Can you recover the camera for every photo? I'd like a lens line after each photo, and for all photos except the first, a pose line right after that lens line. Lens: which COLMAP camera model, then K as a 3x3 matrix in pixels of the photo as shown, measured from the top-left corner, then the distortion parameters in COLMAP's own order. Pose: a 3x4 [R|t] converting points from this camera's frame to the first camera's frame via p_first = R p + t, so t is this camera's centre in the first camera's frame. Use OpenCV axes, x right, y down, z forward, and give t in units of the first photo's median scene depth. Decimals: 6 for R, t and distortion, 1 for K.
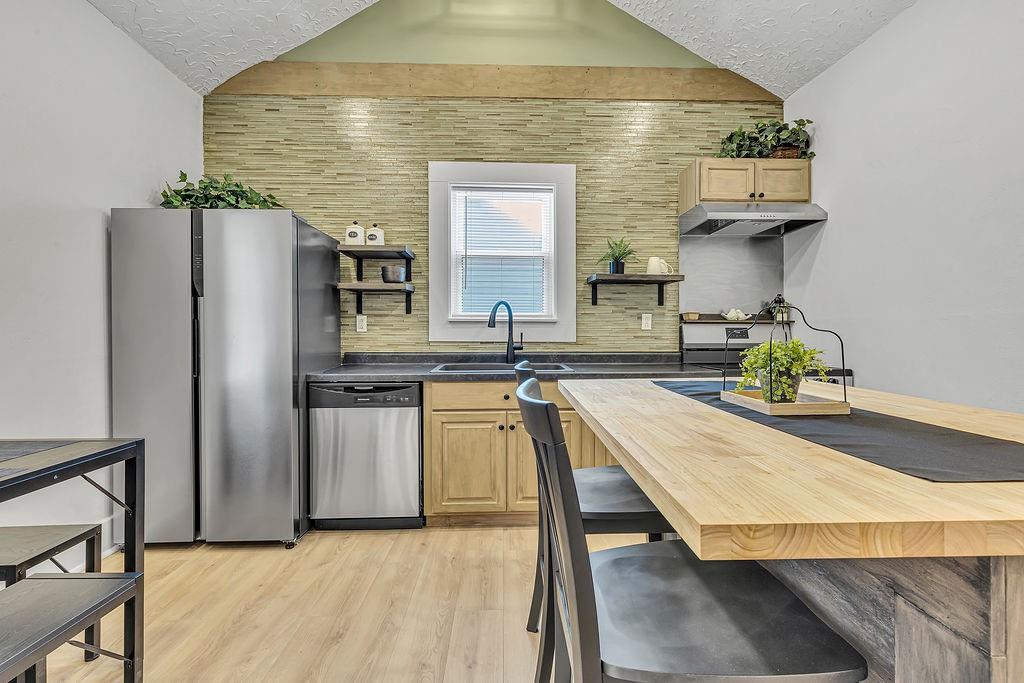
lens RADIAL K [[461.7, 0, 518.4], [0, 461.7, 336.0], [0, 0, 1]] dist [0.002679, -0.000189]
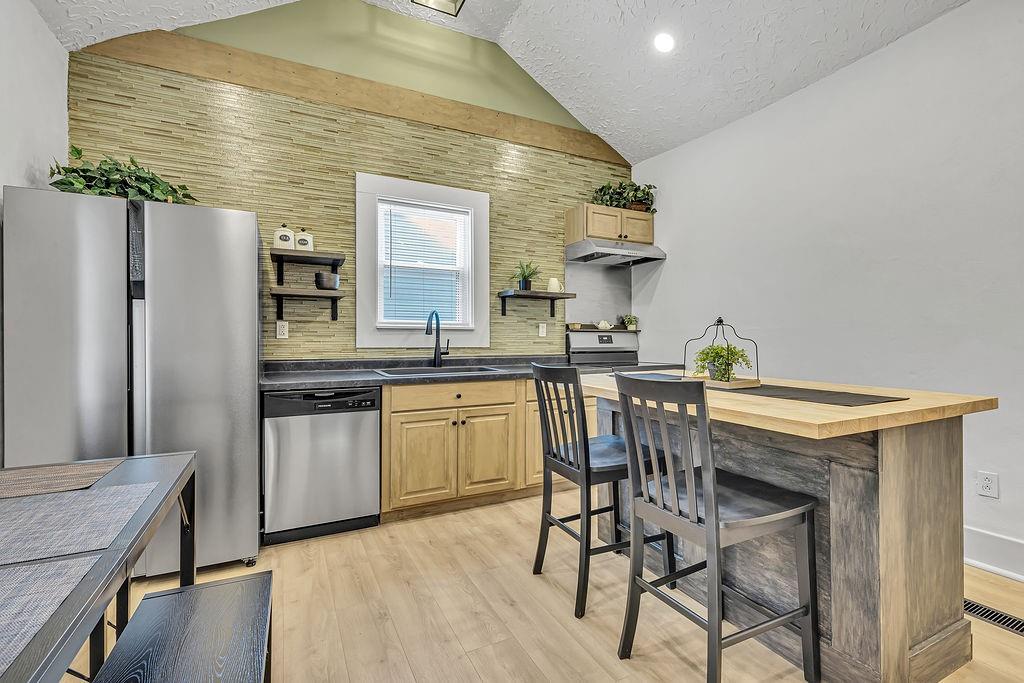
lens RADIAL K [[461.7, 0, 514.7], [0, 461.7, 338.5], [0, 0, 1]] dist [0.002679, -0.000189]
pose [[0.908497, -0.000228, 0.417892, -0.304662], [0.002670, 0.999983, -0.005259, -0.002735], [-0.417884, 0.005893, 0.908481, -0.074884]]
